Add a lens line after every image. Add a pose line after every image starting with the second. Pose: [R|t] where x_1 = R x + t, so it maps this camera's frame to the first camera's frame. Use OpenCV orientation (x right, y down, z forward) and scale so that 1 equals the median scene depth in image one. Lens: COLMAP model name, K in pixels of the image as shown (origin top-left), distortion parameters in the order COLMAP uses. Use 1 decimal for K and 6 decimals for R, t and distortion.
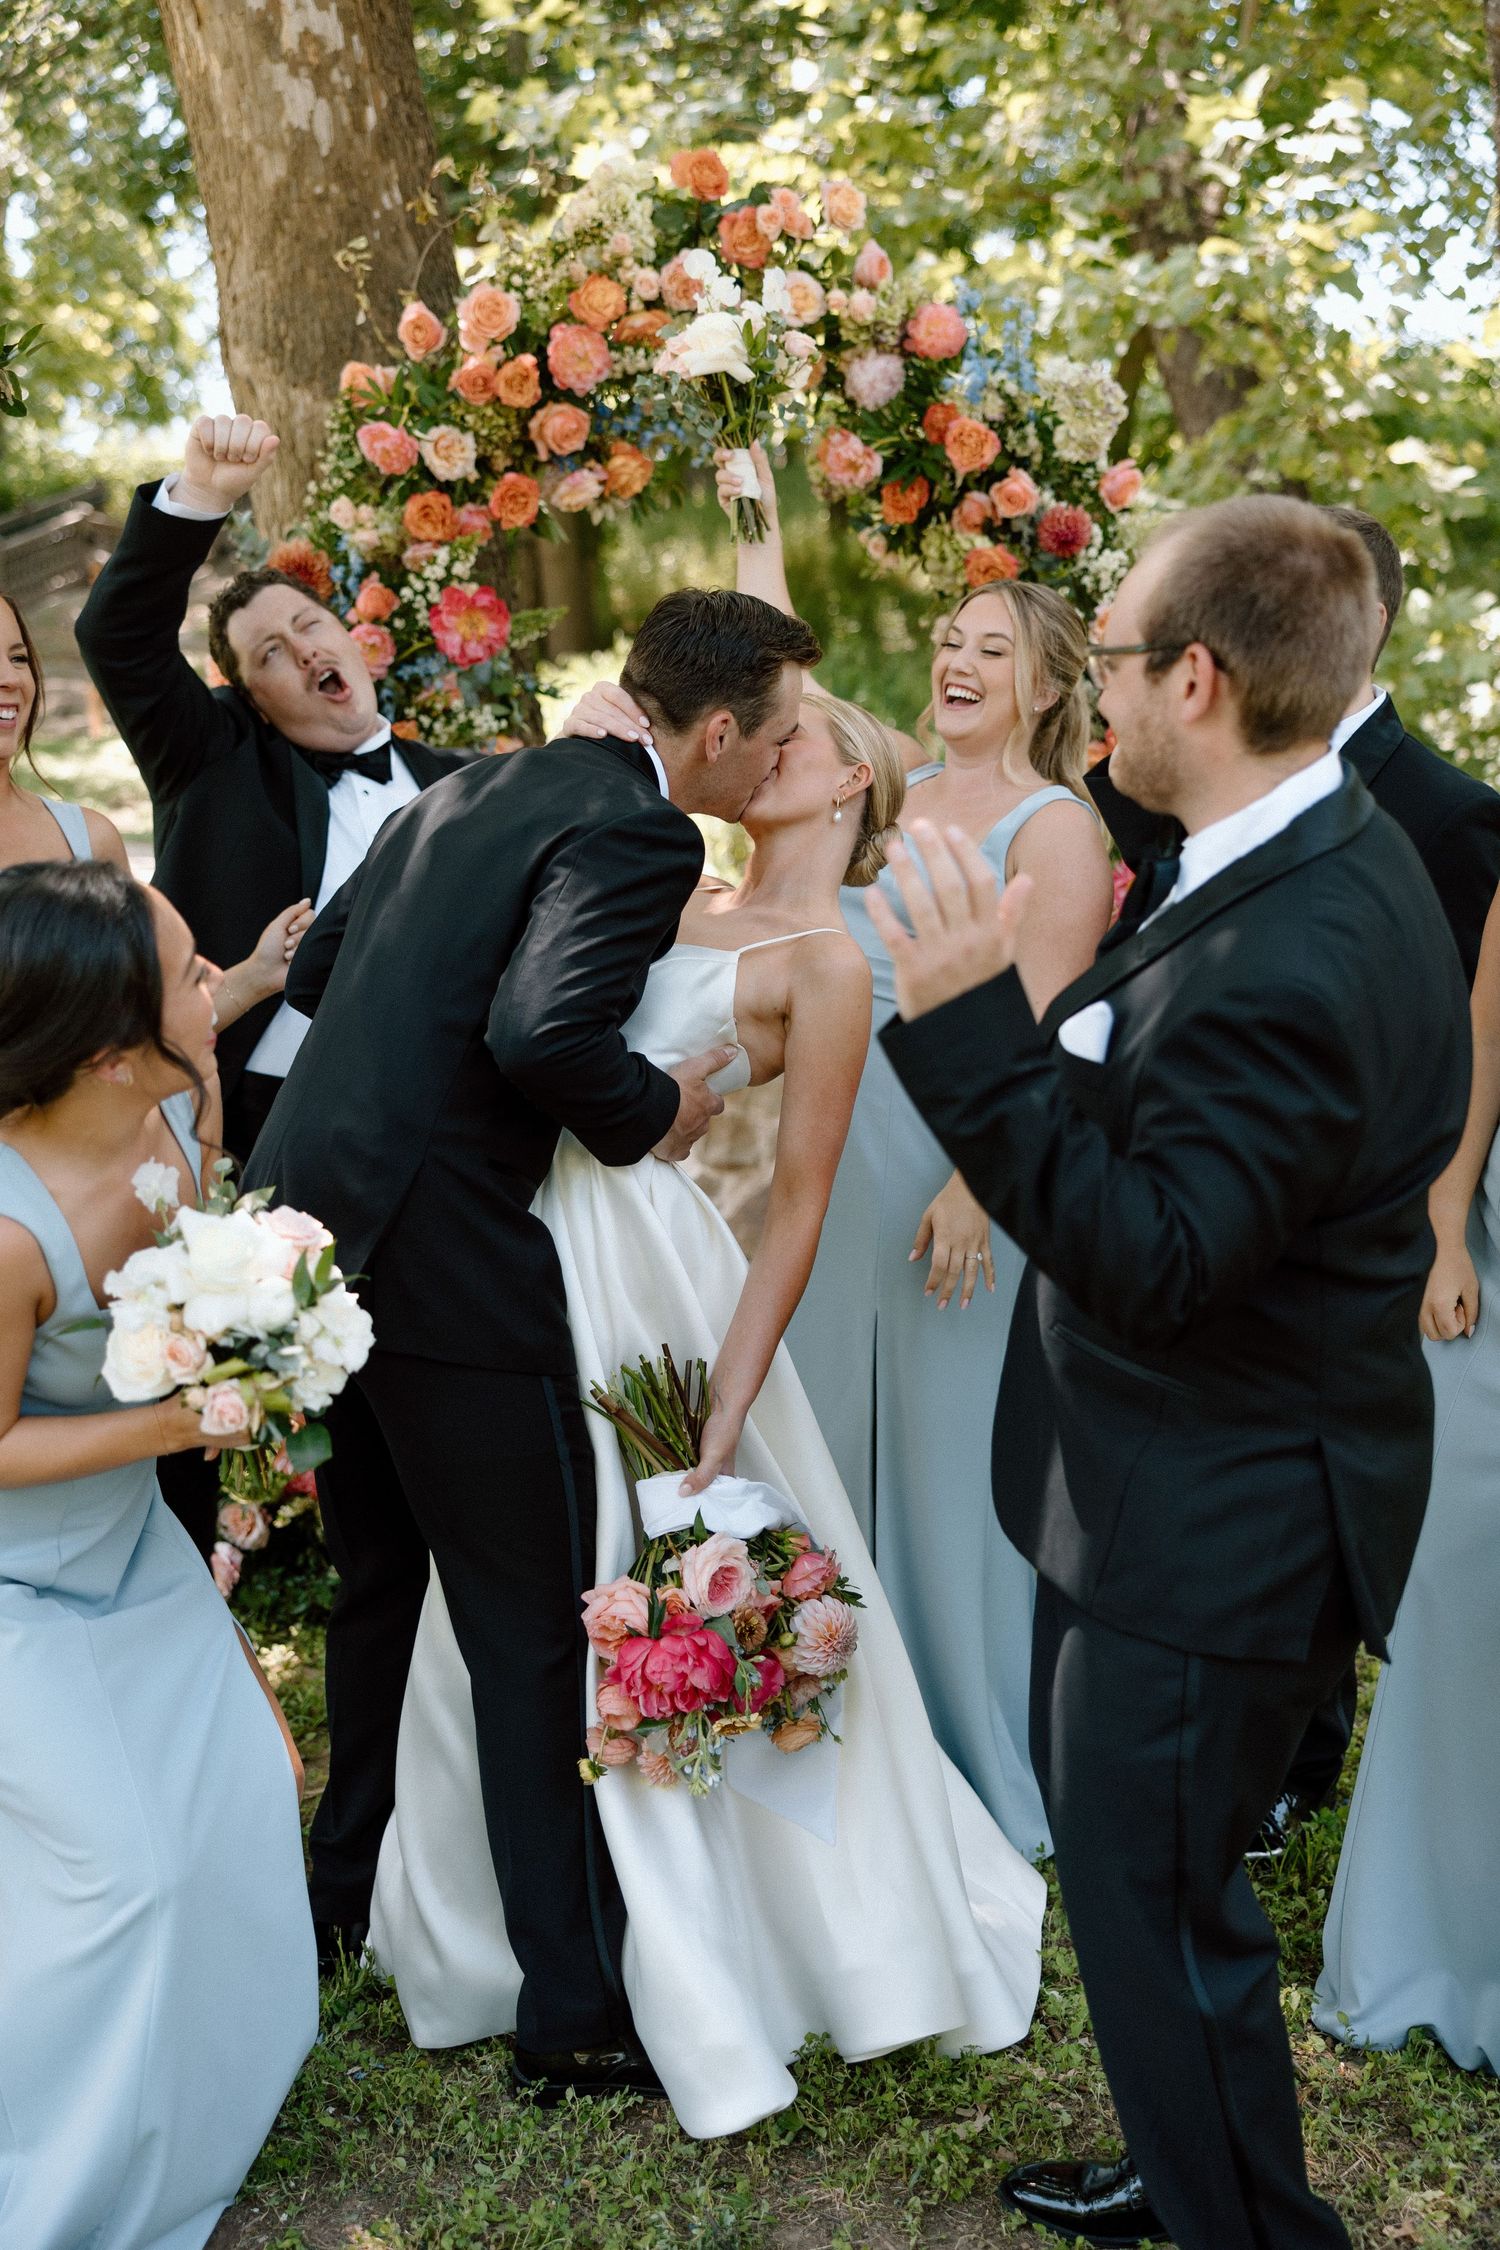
lens RADIAL K [[2208.1, 0, 750.0], [0, 2208.1, 1125.0], [0, 0, 1]] dist [0.014691, -0.001397]
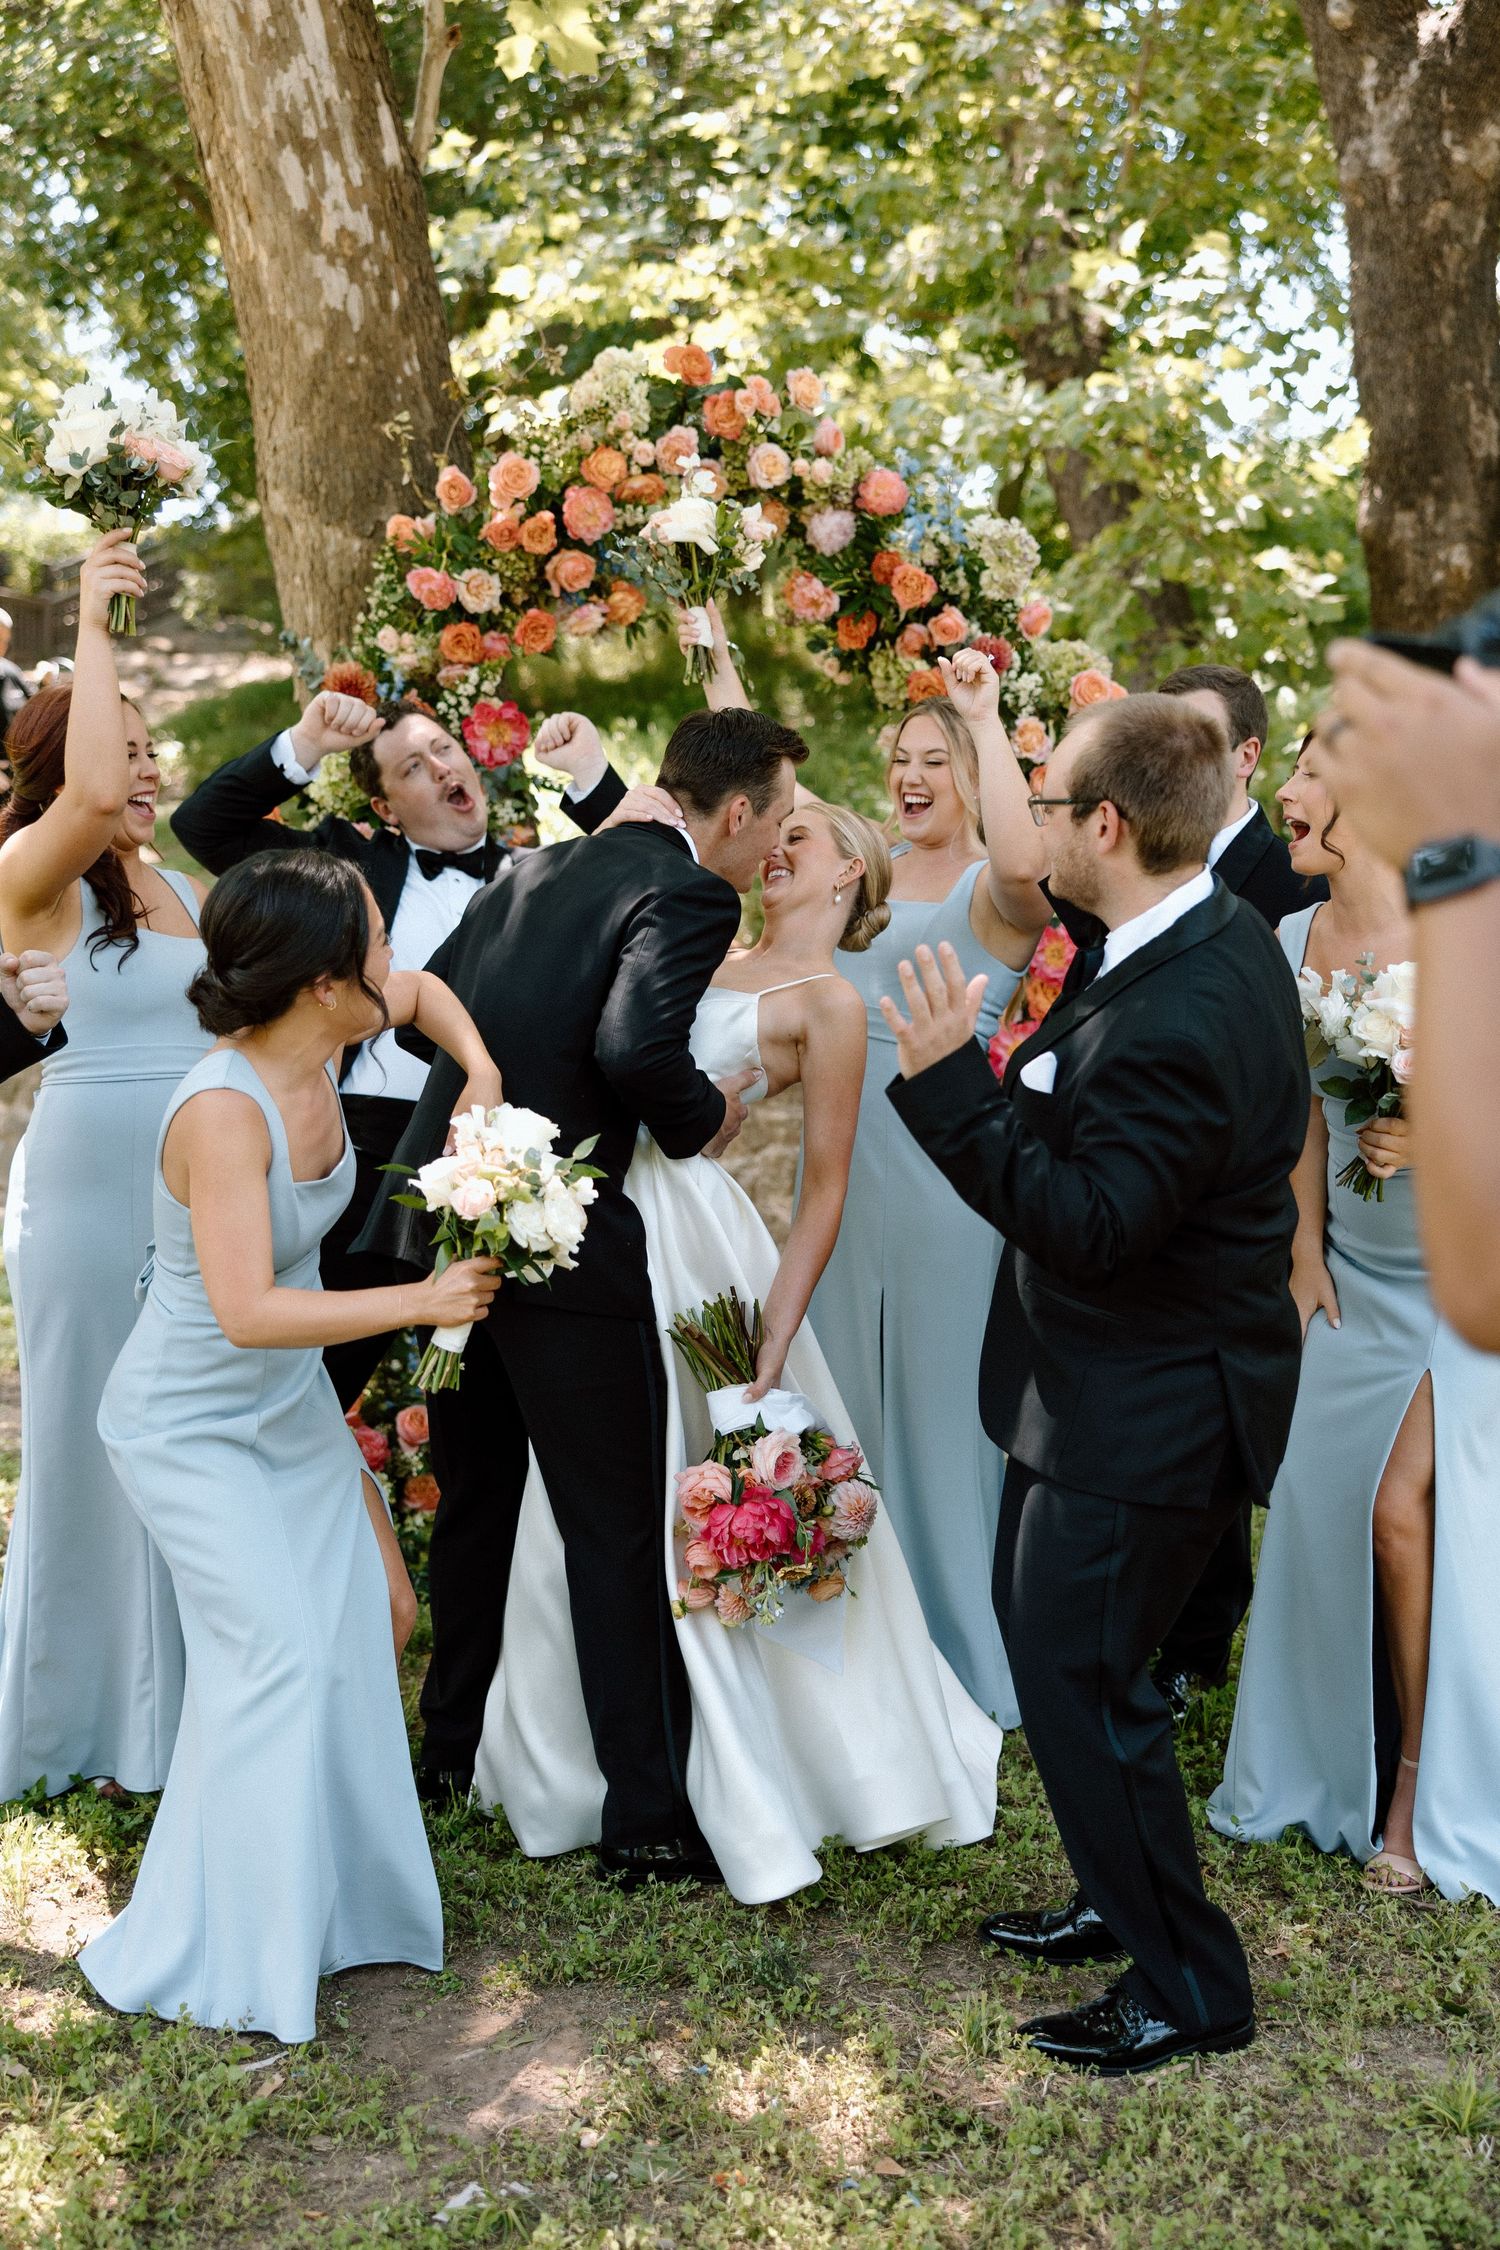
lens RADIAL K [[2208.1, 0, 750.0], [0, 2208.1, 1125.0], [0, 0, 1]] dist [0.014691, -0.001397]
pose [[0.998718, -0.004989, 0.050377, -0.050555], [0.006523, 0.999519, -0.030328, 0.021744], [-0.050201, 0.030618, 0.998270, -0.188822]]
